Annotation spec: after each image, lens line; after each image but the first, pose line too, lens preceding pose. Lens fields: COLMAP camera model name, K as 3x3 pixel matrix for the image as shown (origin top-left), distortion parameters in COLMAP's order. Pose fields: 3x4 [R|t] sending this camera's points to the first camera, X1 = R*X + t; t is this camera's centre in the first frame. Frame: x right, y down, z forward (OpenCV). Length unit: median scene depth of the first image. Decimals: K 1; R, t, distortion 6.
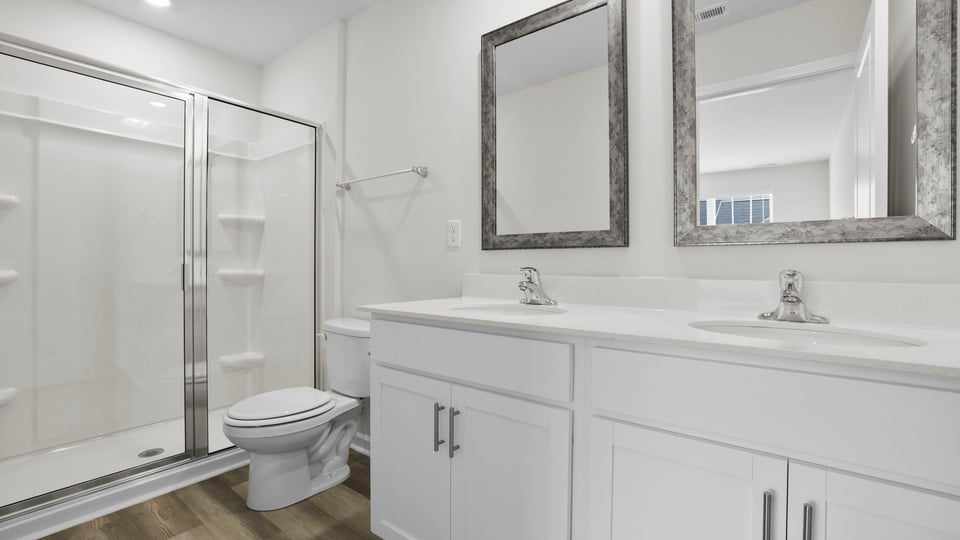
lens RADIAL K [[419.4, 0, 482.3], [0, 419.4, 263.7], [0, 0, 1]] dist [-0.031716, 0.004444]
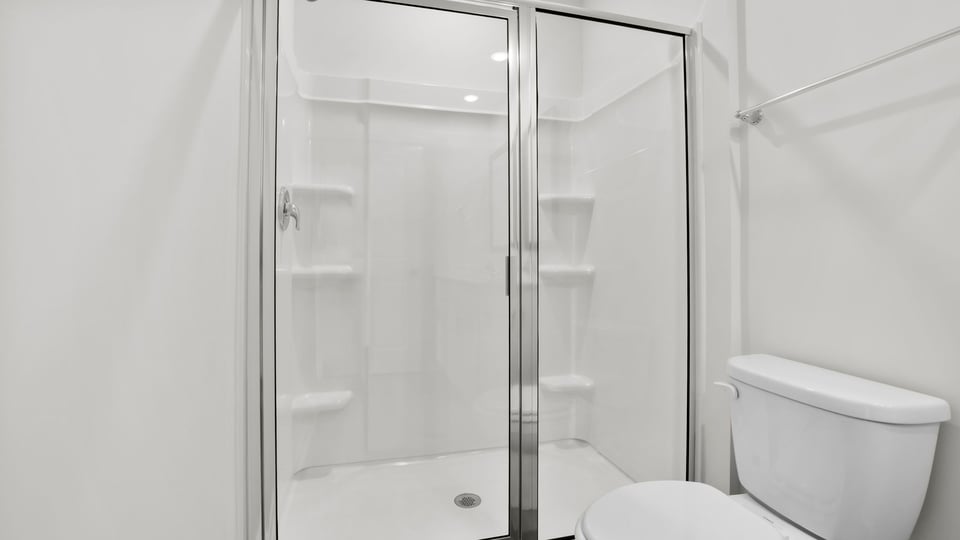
lens RADIAL K [[419.4, 0, 477.5], [0, 419.4, 266.8], [0, 0, 1]] dist [-0.031716, 0.004444]
pose [[0.807679, 0.001589, -0.589620, -0.295926], [0.006969, 0.999901, 0.012242, 0.006671], [0.589581, -0.013997, 0.807588, 0.329053]]
